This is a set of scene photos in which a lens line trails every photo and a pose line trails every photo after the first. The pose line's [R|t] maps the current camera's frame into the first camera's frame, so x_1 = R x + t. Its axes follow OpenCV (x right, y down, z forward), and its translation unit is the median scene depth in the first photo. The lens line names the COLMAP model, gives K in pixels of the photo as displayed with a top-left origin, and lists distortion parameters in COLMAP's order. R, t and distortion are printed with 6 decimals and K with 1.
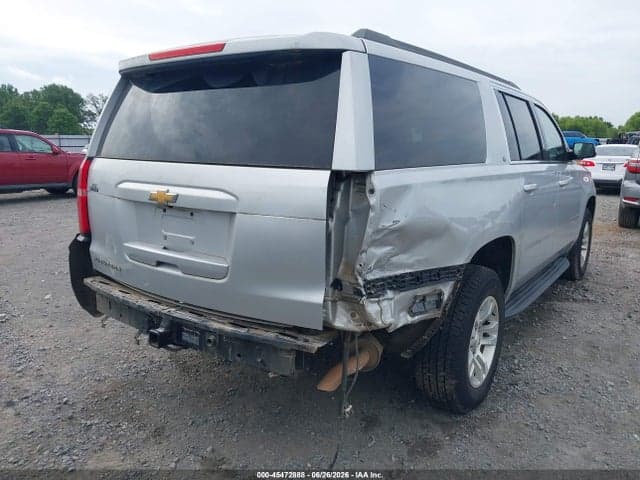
lens RADIAL K [[515.0, 0, 322.3], [0, 515.0, 244.6], [0, 0, 1]] dist [0.022830, -0.047344]
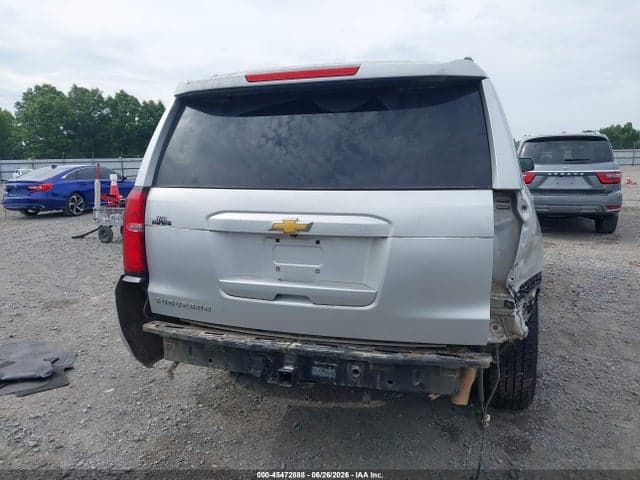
lens RADIAL K [[515.0, 0, 326.2], [0, 515.0, 243.2], [0, 0, 1]] dist [0.022830, -0.047344]
pose [[0.955519, -0.070652, 0.286342, -0.458904], [0.081627, 0.996309, -0.026559, -0.026694], [-0.283408, 0.048750, 0.957759, 0.071942]]
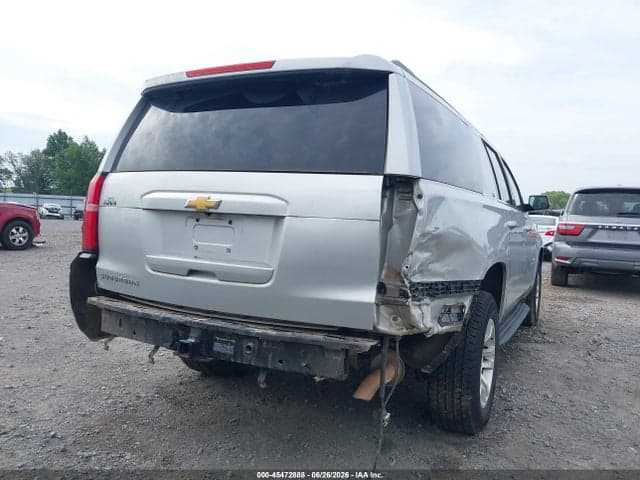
lens RADIAL K [[515.0, 0, 323.9], [0, 515.0, 242.7], [0, 0, 1]] dist [0.022830, -0.047344]
pose [[0.989546, 0.025404, 0.141961, -0.191670], [-0.005686, 0.990471, -0.137606, 0.106579], [-0.144104, 0.135360, 0.980261, -0.006804]]
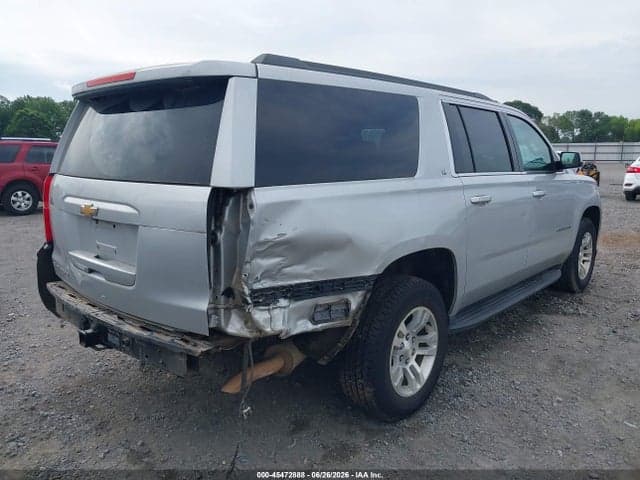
lens RADIAL K [[515.0, 0, 319.2], [0, 515.0, 243.4], [0, 0, 1]] dist [0.022830, -0.047344]
pose [[0.993563, 0.008292, -0.112976, 0.272957], [-0.010071, 0.999834, -0.015180, -0.008980], [0.112832, 0.016220, 0.993482, -0.037359]]
